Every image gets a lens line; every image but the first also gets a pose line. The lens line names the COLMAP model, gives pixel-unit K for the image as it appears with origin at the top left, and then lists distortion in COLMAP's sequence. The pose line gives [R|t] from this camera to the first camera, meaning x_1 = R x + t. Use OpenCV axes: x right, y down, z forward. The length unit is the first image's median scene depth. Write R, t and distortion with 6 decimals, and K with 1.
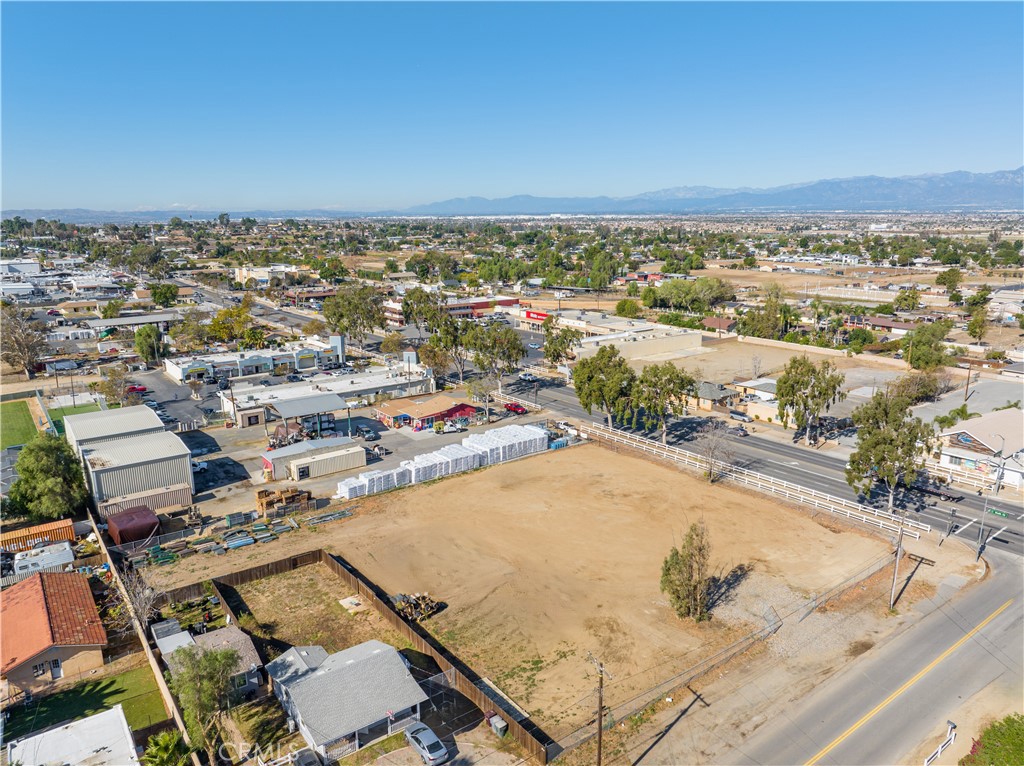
lens RADIAL K [[719.8, 0, 511.7], [0, 719.8, 378.3], [0, 0, 1]] dist [-0.037548, 0.003675]
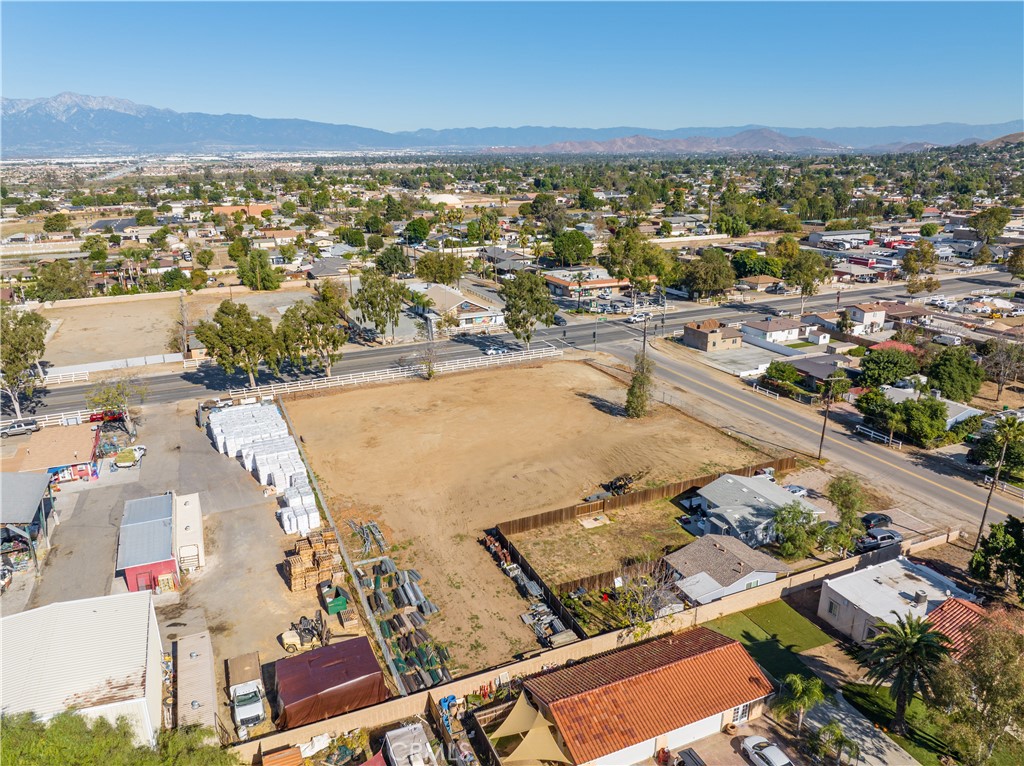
lens RADIAL K [[719.8, 0, 509.4], [0, 719.8, 384.0], [0, 0, 1]] dist [-0.037548, 0.003675]
pose [[0.232737, -0.294177, 0.926981, -0.665043], [0.223503, 0.943822, 0.243407, -0.089810], [-0.946509, 0.150533, 0.285412, 0.451622]]
